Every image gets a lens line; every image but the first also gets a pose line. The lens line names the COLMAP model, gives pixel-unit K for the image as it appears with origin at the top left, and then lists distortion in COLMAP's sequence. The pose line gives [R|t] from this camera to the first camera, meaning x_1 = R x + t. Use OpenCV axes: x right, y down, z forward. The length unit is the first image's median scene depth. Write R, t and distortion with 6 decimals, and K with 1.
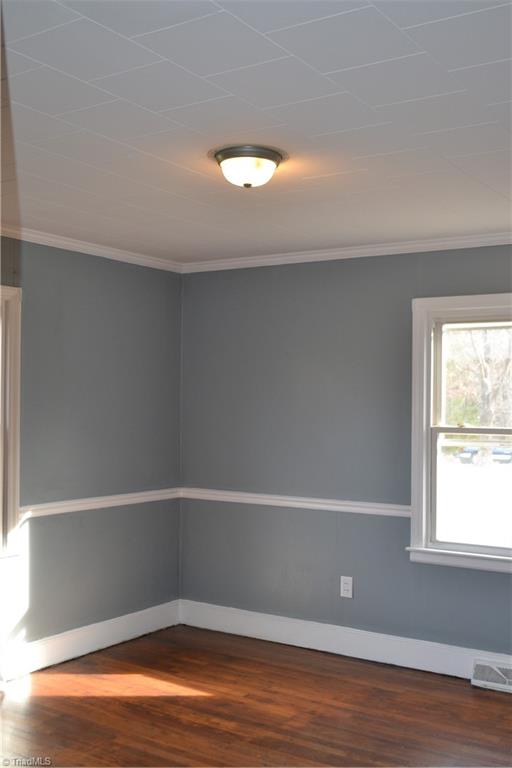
lens RADIAL K [[840.6, 0, 258.4], [0, 840.6, 389.4], [0, 0, 1]] dist [-0.032275, 0.000000]
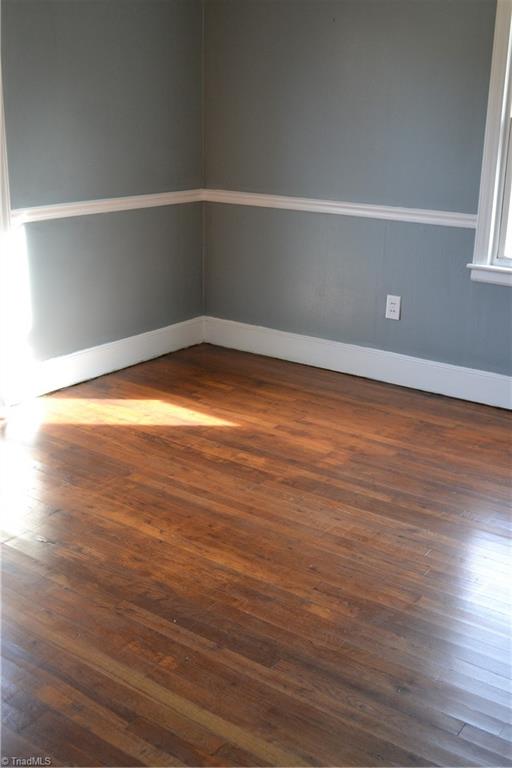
lens RADIAL K [[840.6, 0, 253.1], [0, 840.6, 390.3], [0, 0, 1]] dist [-0.032275, 0.000000]
pose [[0.999153, 0.022580, -0.034407, -0.009791], [-0.009460, 0.939673, 0.341943, 0.021692], [0.040052, -0.341327, 0.939091, 0.162326]]
